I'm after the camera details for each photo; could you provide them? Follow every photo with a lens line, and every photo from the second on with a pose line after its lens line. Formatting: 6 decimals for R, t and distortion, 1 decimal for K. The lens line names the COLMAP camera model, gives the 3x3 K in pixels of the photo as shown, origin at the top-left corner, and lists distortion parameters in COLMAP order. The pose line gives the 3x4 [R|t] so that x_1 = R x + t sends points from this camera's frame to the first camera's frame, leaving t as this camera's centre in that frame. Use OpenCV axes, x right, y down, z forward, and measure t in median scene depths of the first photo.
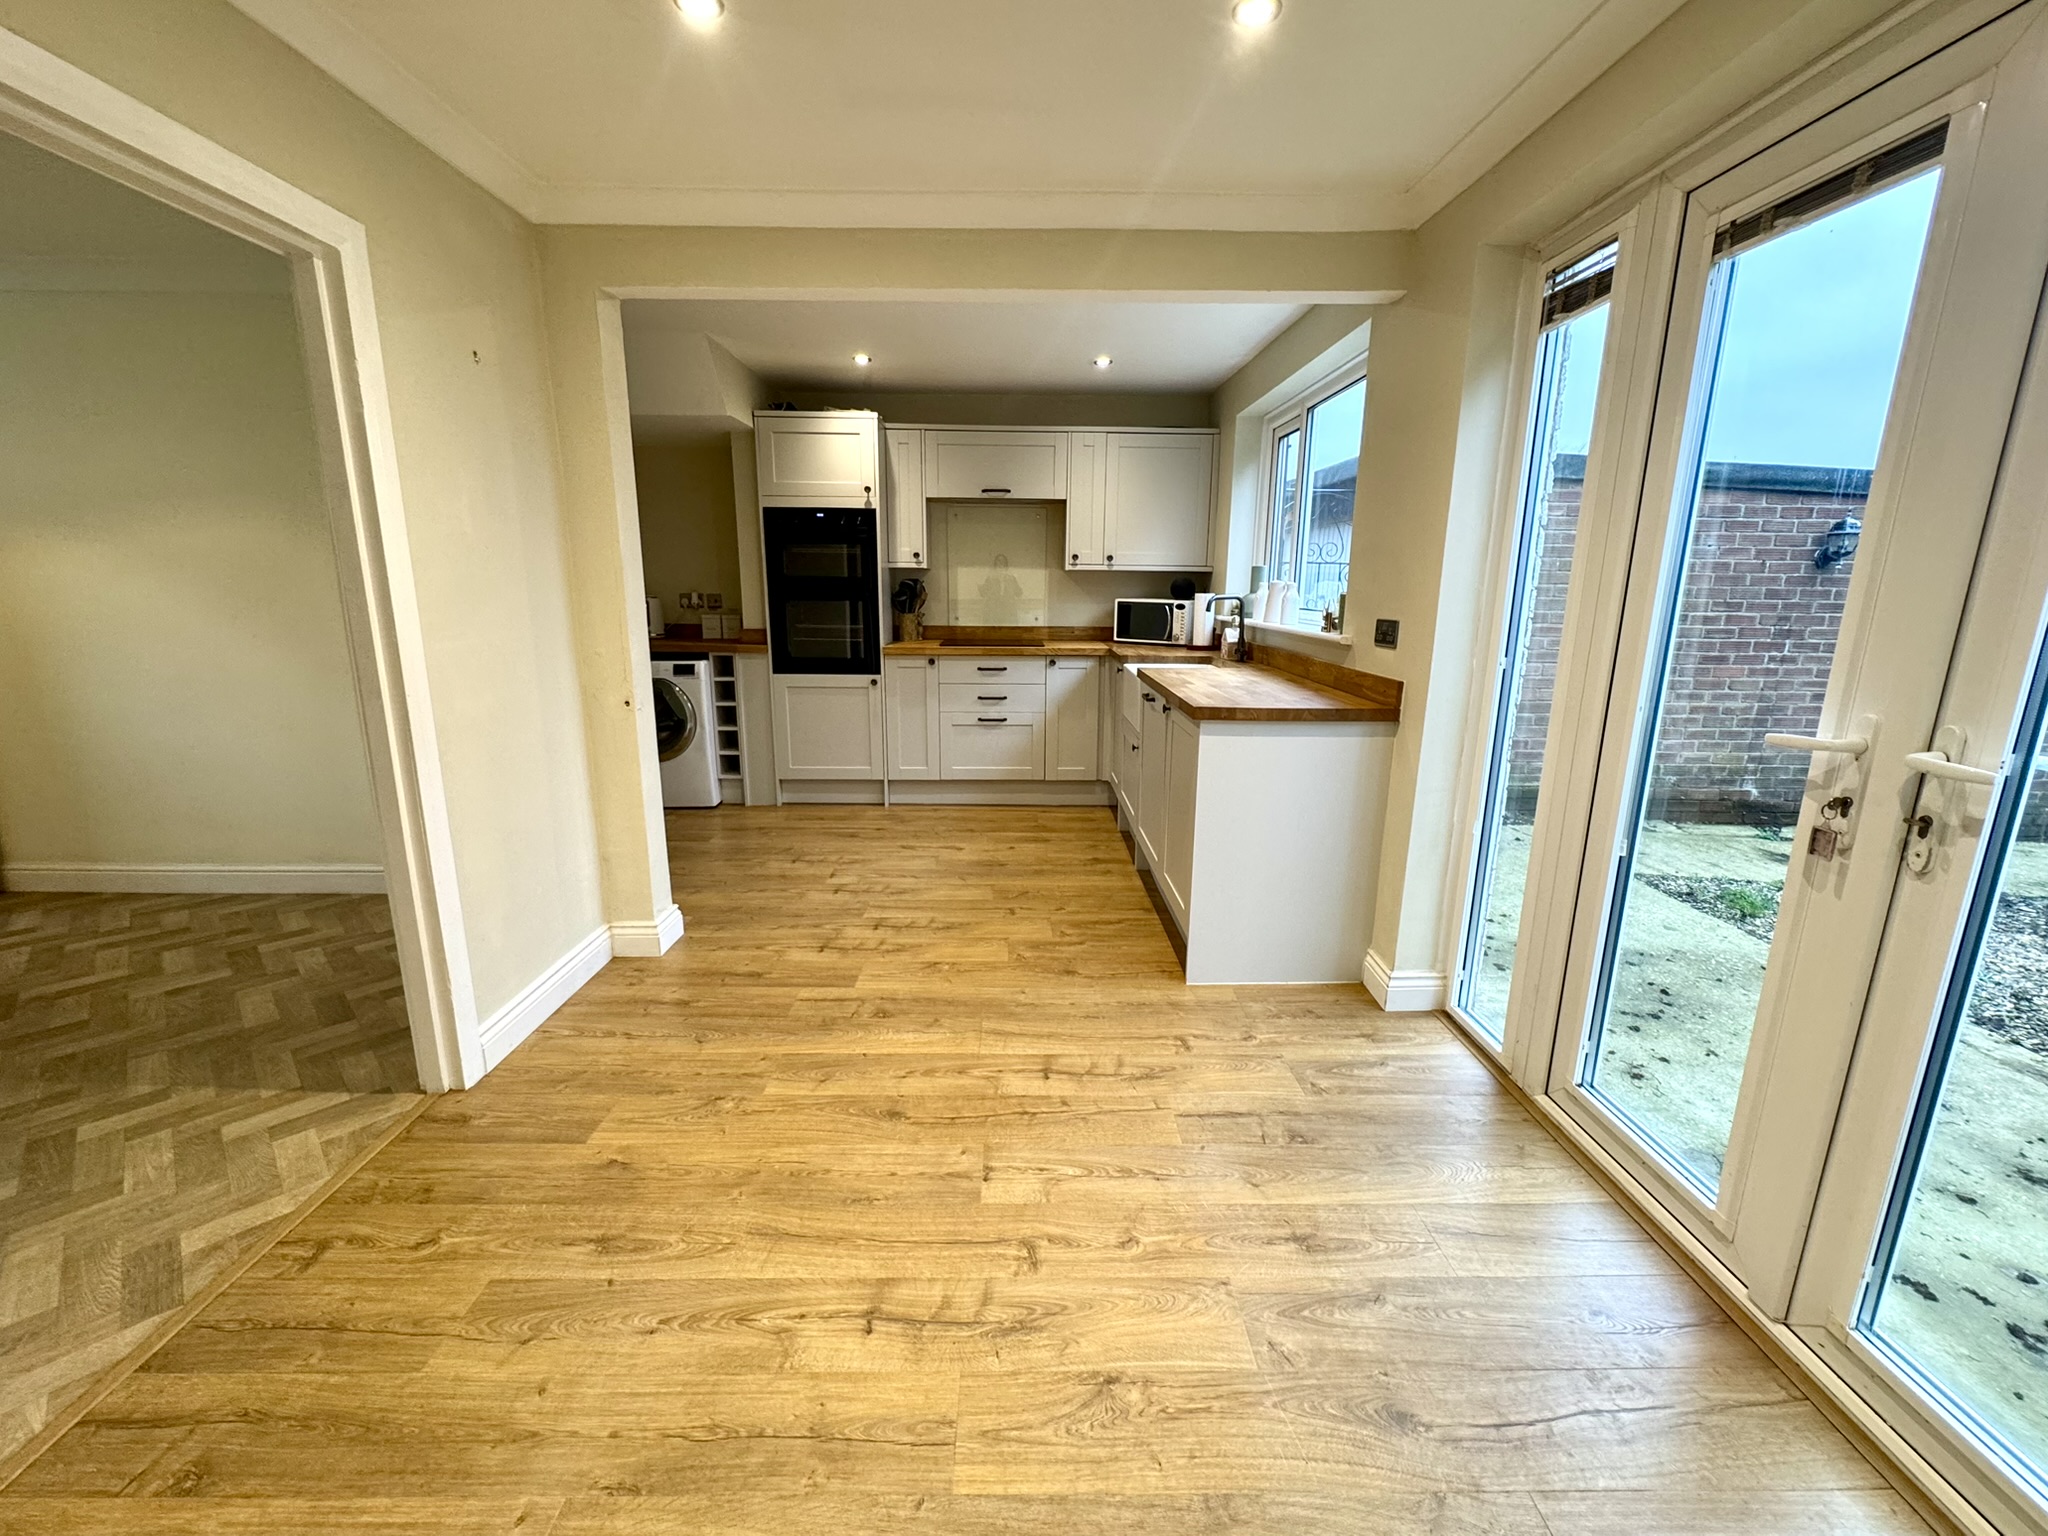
lens RADIAL K [[829.5, 0, 1024.0], [0, 829.5, 768.0], [0, 0, 1]] dist [-0.002887, -0.000028]
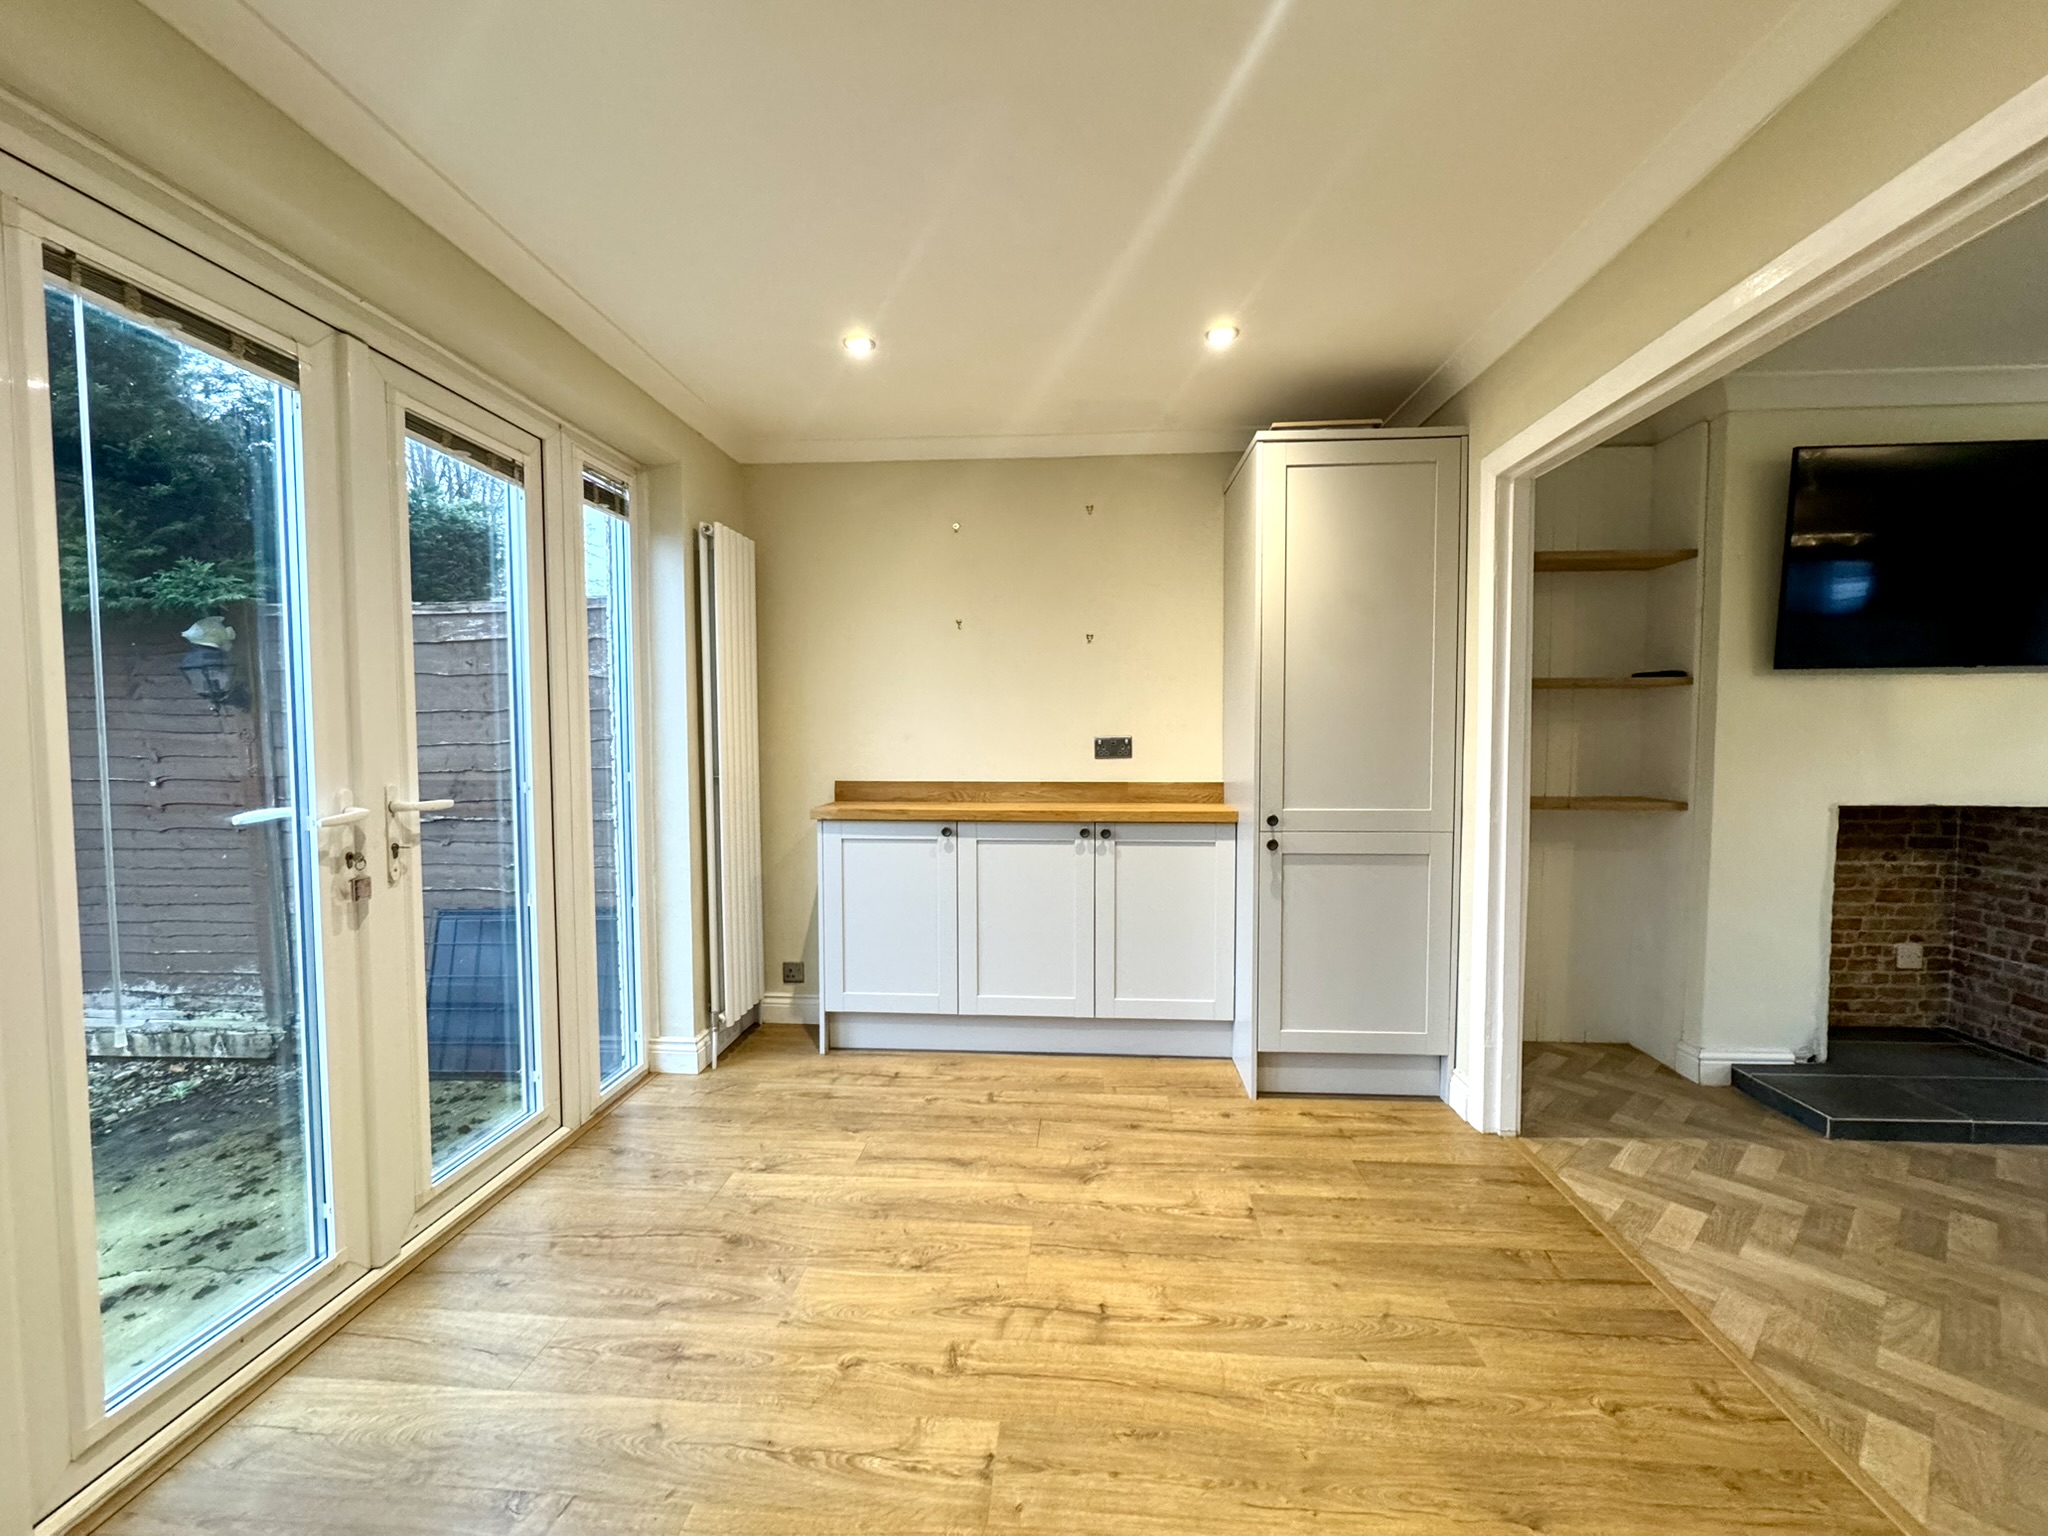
lens RADIAL K [[829.5, 0, 1024.0], [0, 829.5, 768.0], [0, 0, 1]] dist [-0.002887, -0.000028]
pose [[-0.996146, -0.010142, 0.087121, -0.055271], [0.013496, 0.963741, 0.266500, -0.127369], [-0.086665, 0.266648, -0.959889, 0.630313]]
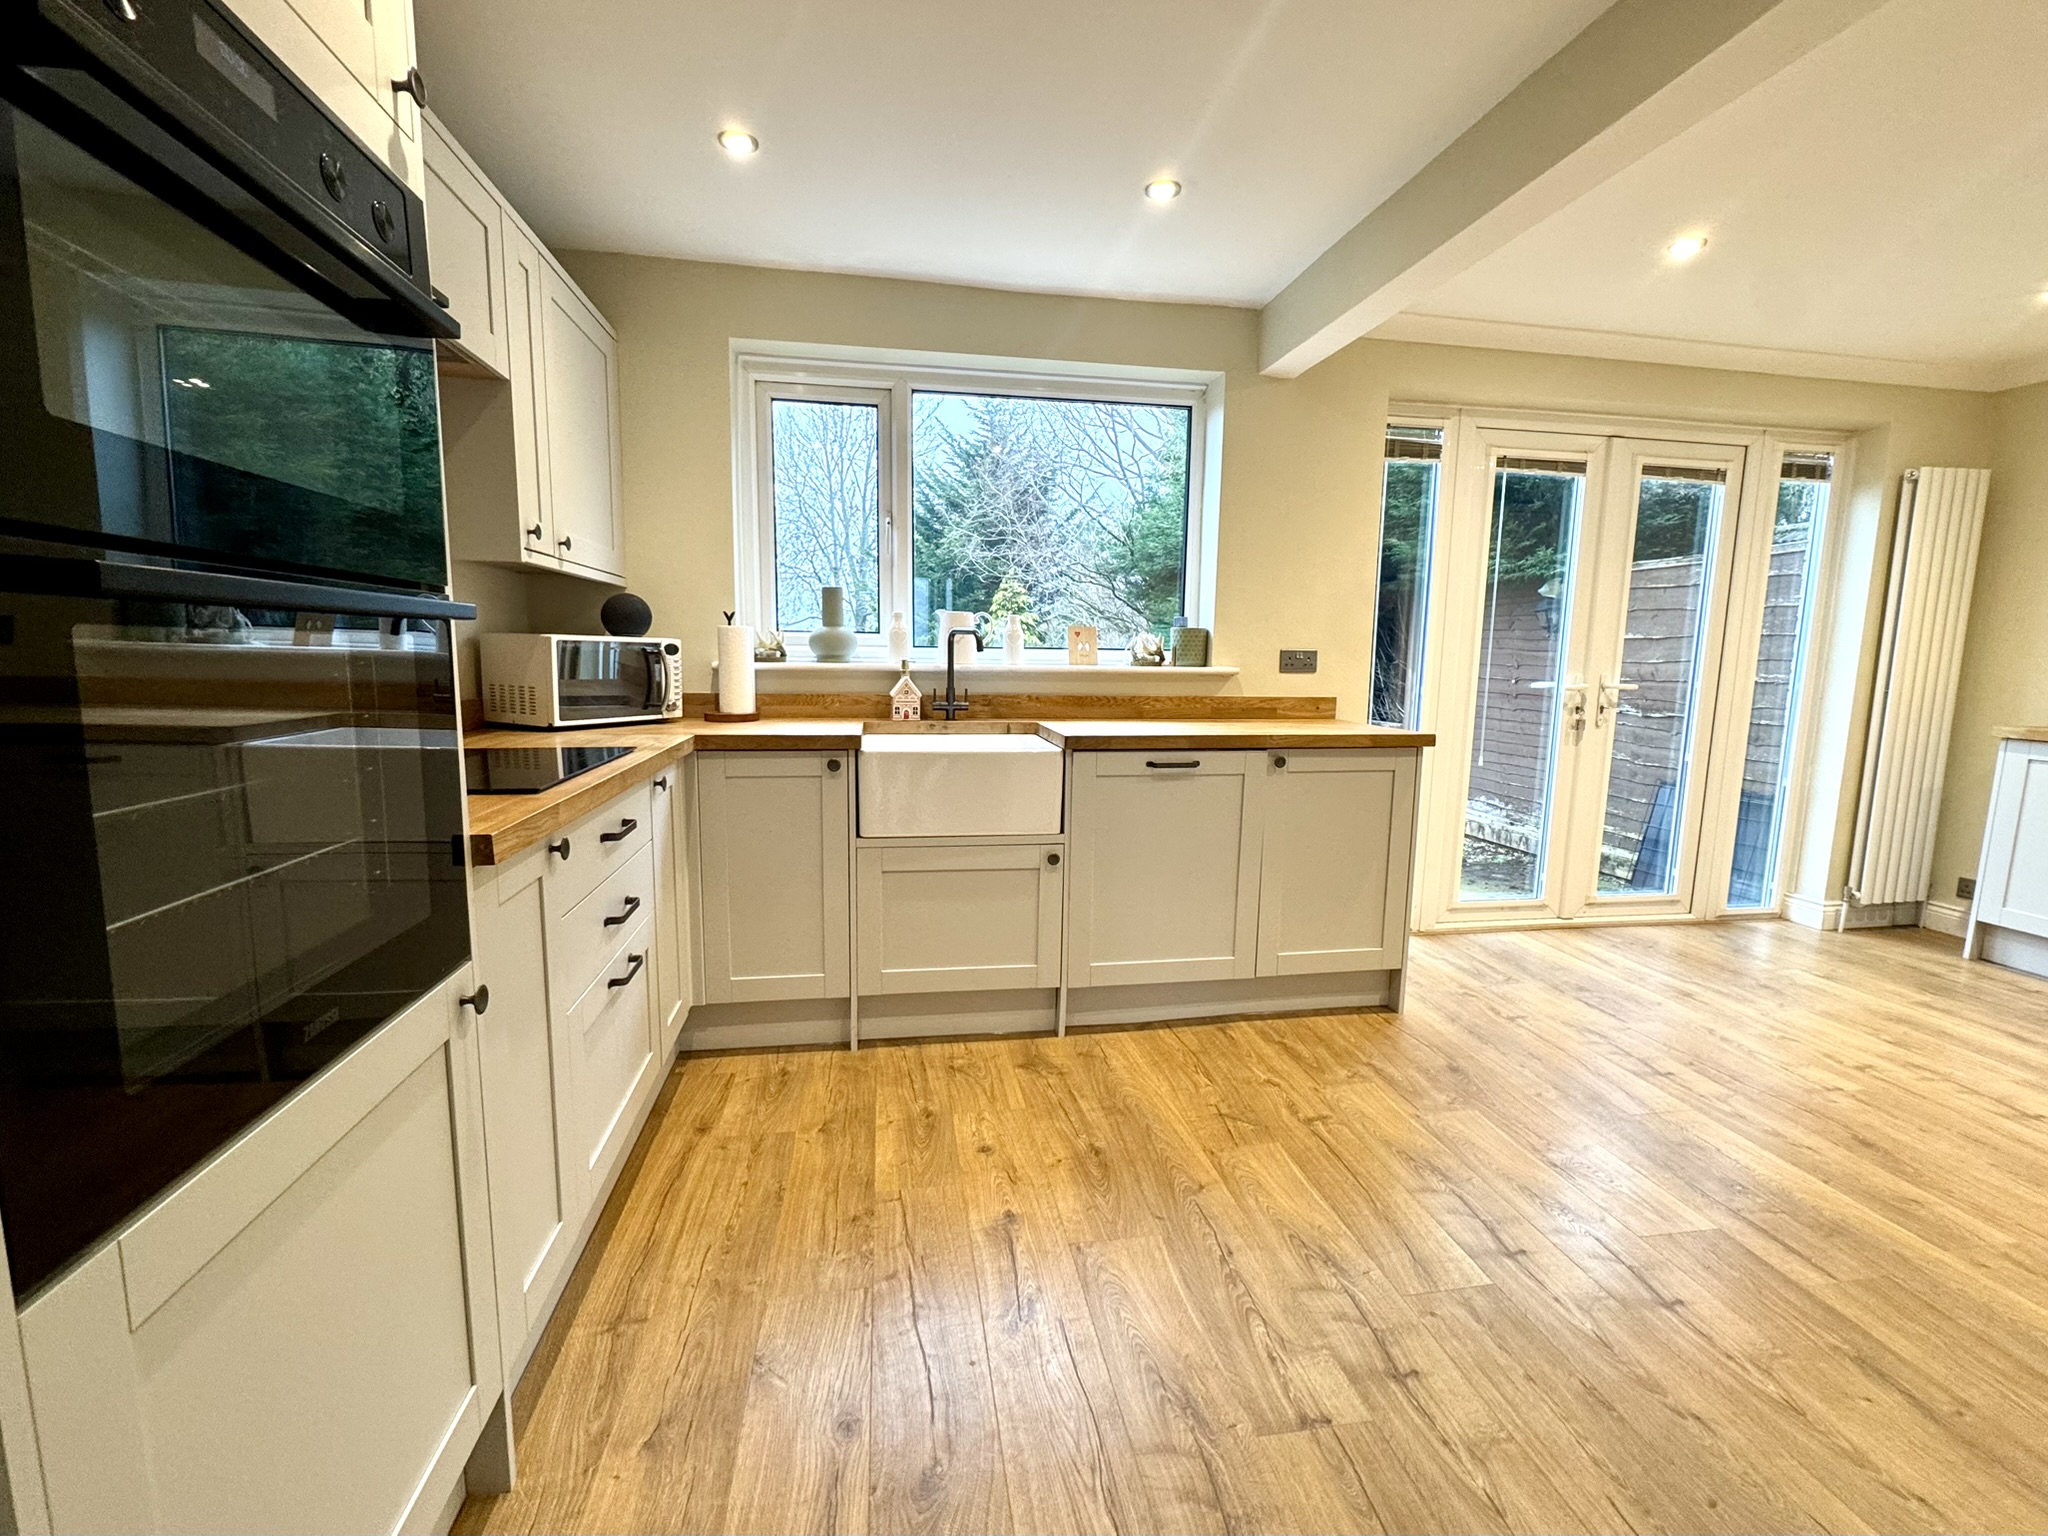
lens RADIAL K [[866.3, 0, 1024.0], [0, 866.3, 768.0], [0, 0, 1]] dist [-0.003610, -0.000281]
pose [[-0.145693, -0.144651, 0.978698, -0.432113], [0.203045, 0.963823, 0.172678, -0.179201], [-0.968270, 0.223878, -0.111052, 0.900334]]
